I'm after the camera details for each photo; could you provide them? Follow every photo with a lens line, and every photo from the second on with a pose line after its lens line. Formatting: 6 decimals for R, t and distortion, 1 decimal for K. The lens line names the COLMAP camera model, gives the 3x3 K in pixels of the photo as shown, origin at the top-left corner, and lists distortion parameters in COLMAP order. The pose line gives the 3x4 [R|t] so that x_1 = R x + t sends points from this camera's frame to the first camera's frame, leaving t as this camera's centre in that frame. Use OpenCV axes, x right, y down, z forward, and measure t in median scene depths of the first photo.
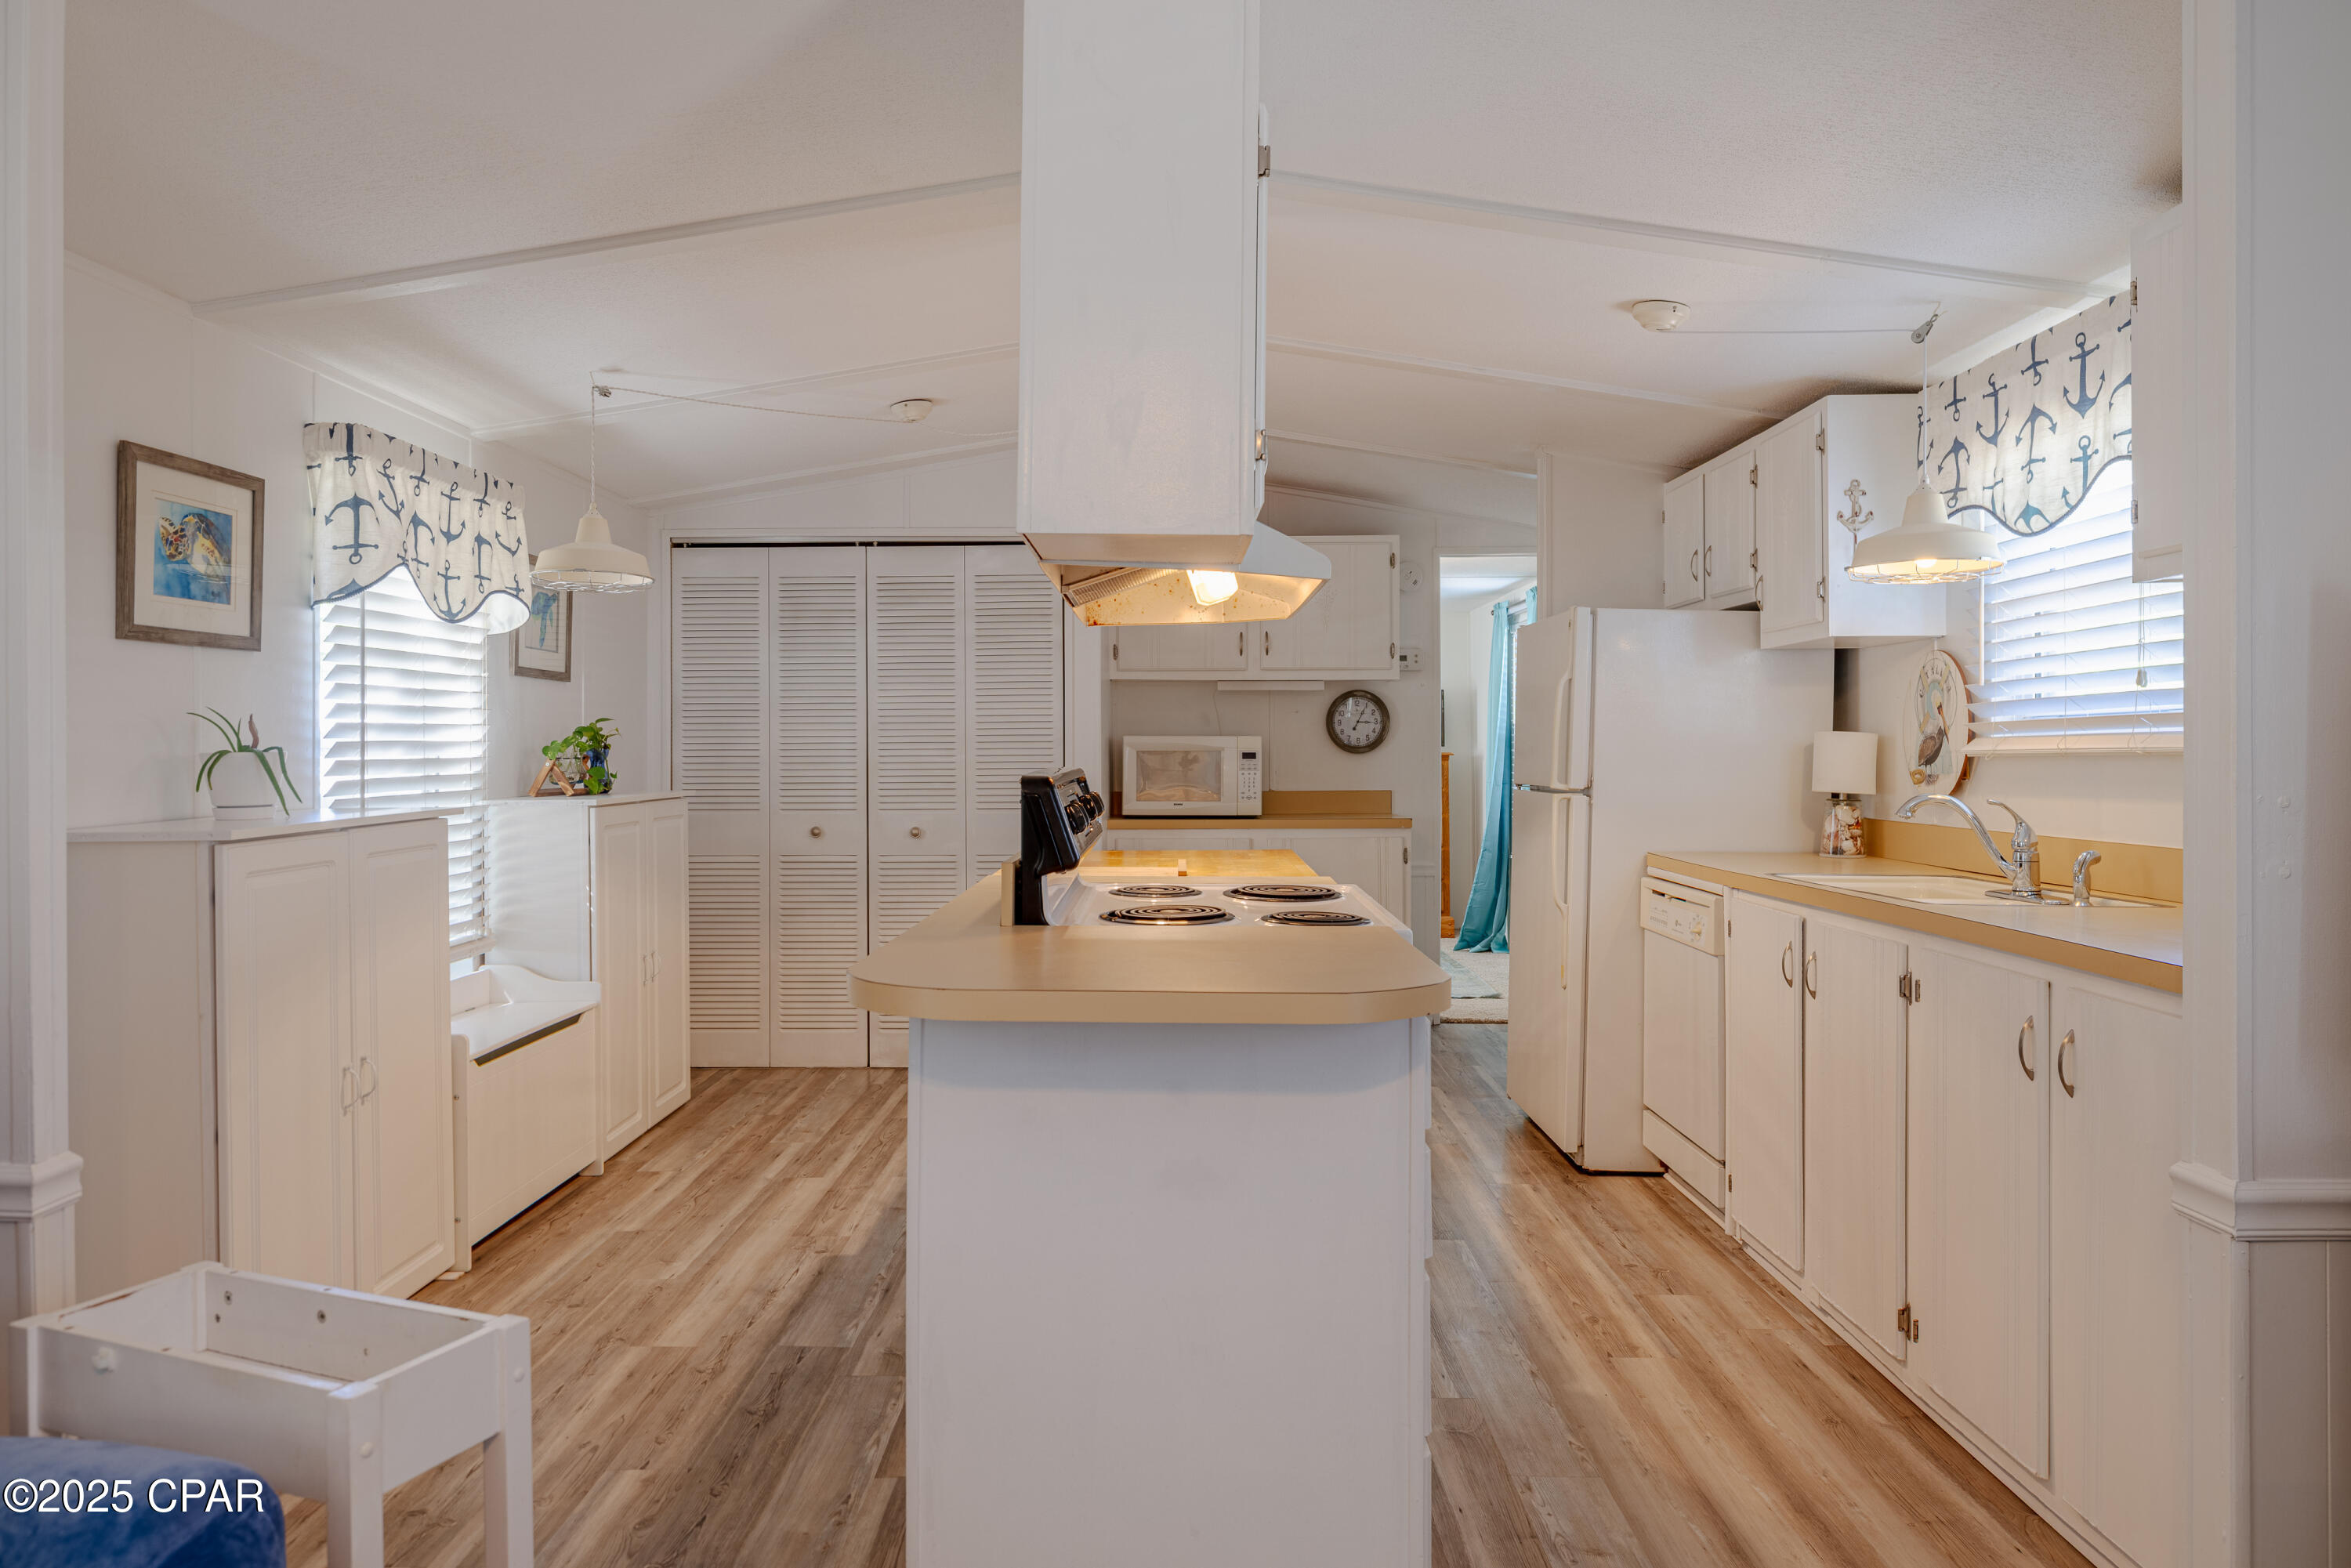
lens RADIAL K [[1511.2, 0, 1139.7], [0, 1511.2, 750.4], [0, 0, 1]] dist [-0.004276, 0.002090]
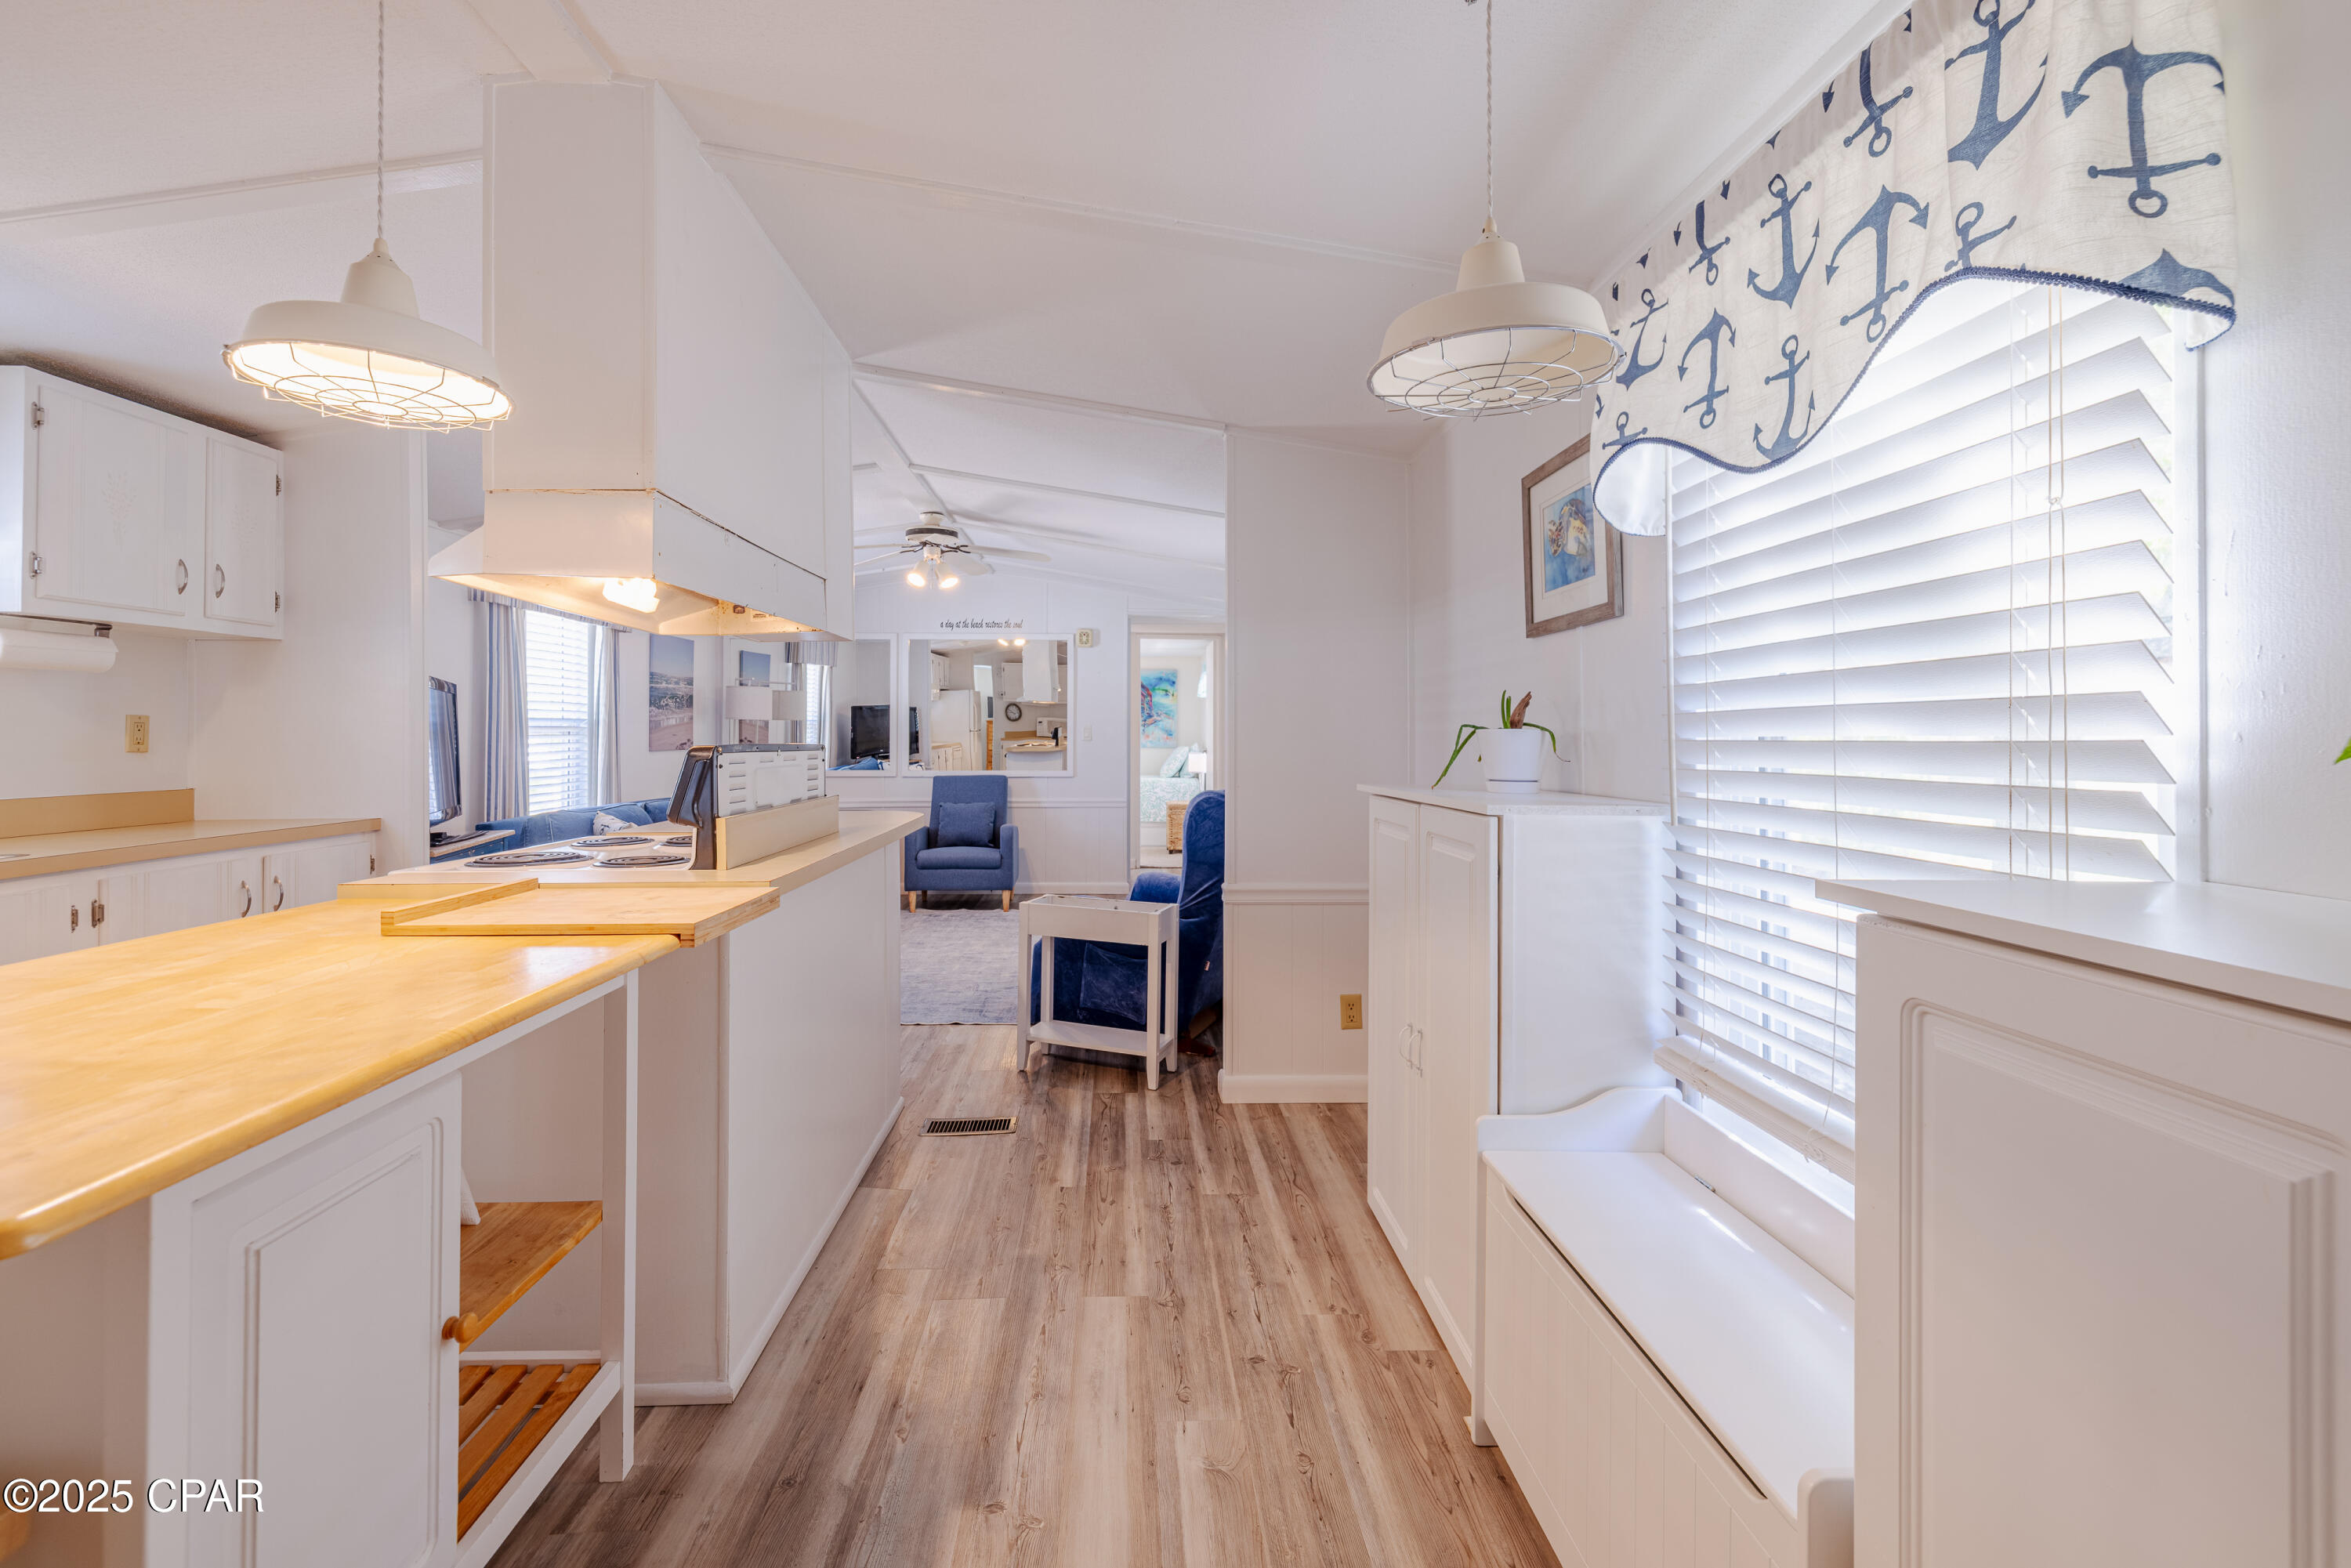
lens RADIAL K [[998.1, 0, 1153.5], [0, 998.1, 729.9], [0, 0, 1]] dist [-0.001448, -0.000512]
pose [[-0.998179, -0.000248, -0.060328, -0.232172], [-0.000014, 0.999992, -0.003880, 0.002849], [0.060328, -0.003872, -0.998171, 1.312092]]
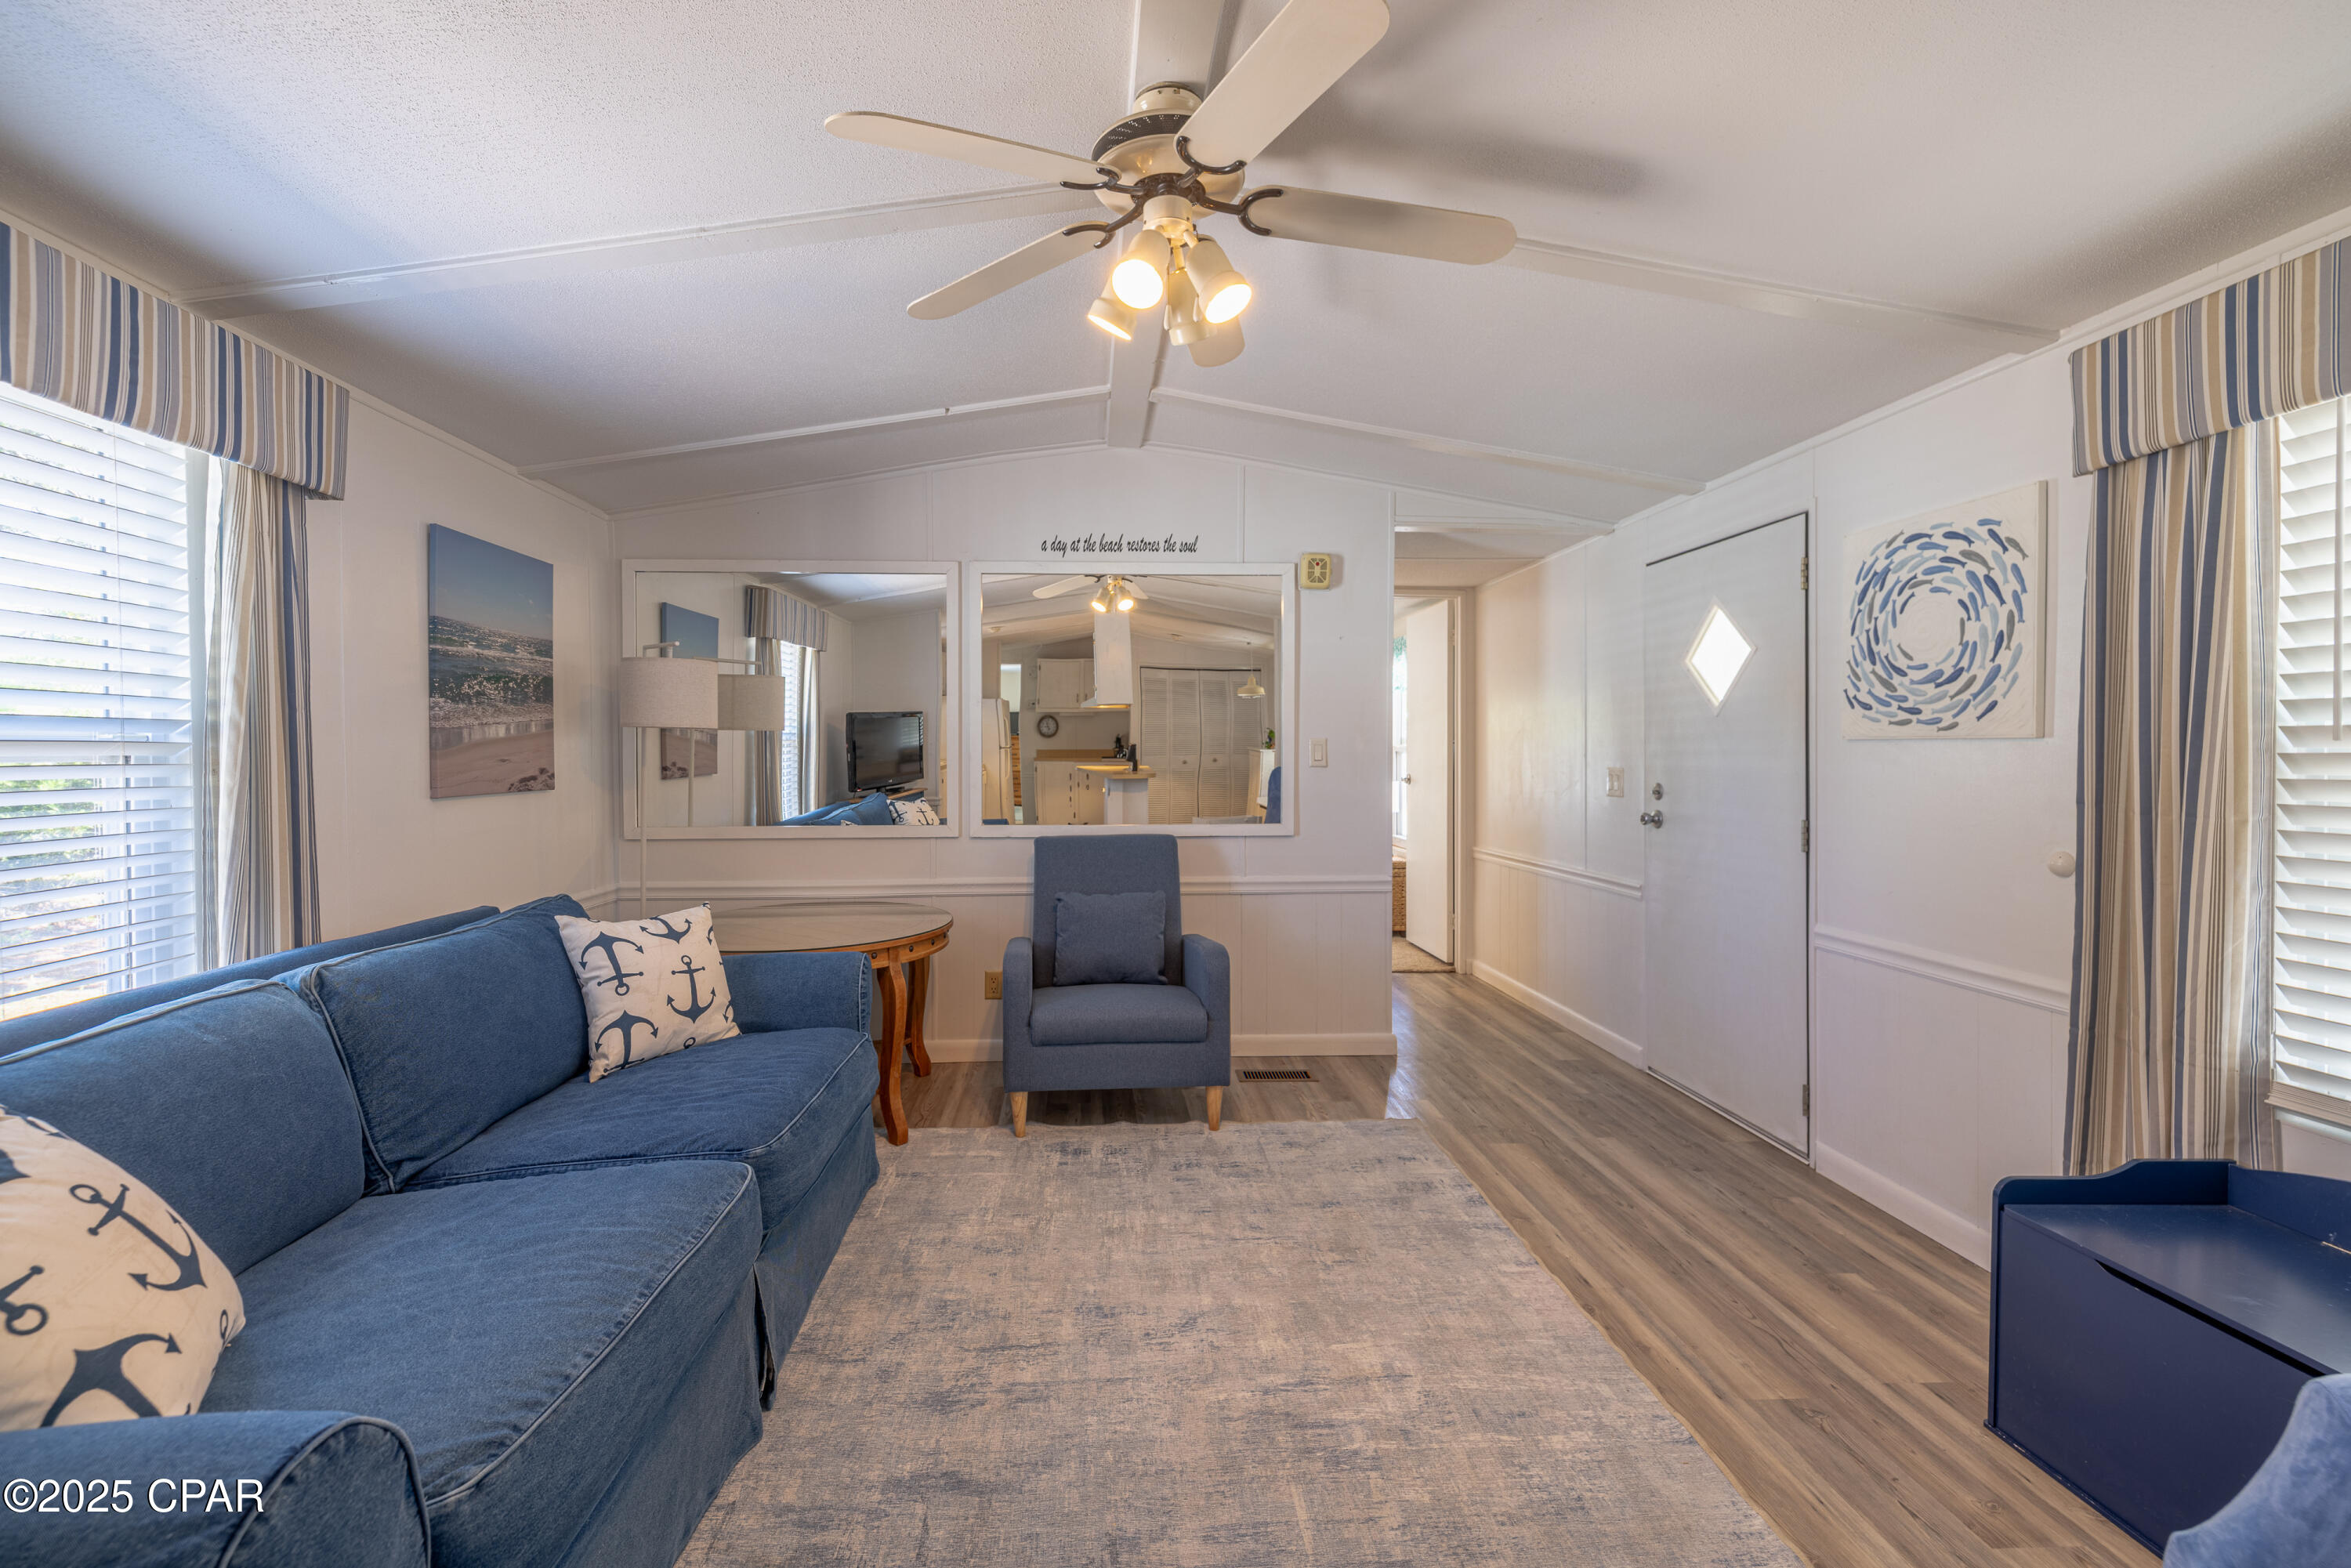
lens RADIAL K [[999.3, 0, 1142.8], [0, 999.3, 765.6], [0, 0, 1]] dist [0.001402, -0.000033]
pose [[-0.996683, 0.004362, -0.081268, 0.038252], [0.003252, 0.999900, 0.013789, 0.000313], [0.081320, 0.013479, -0.996597, 0.400658]]
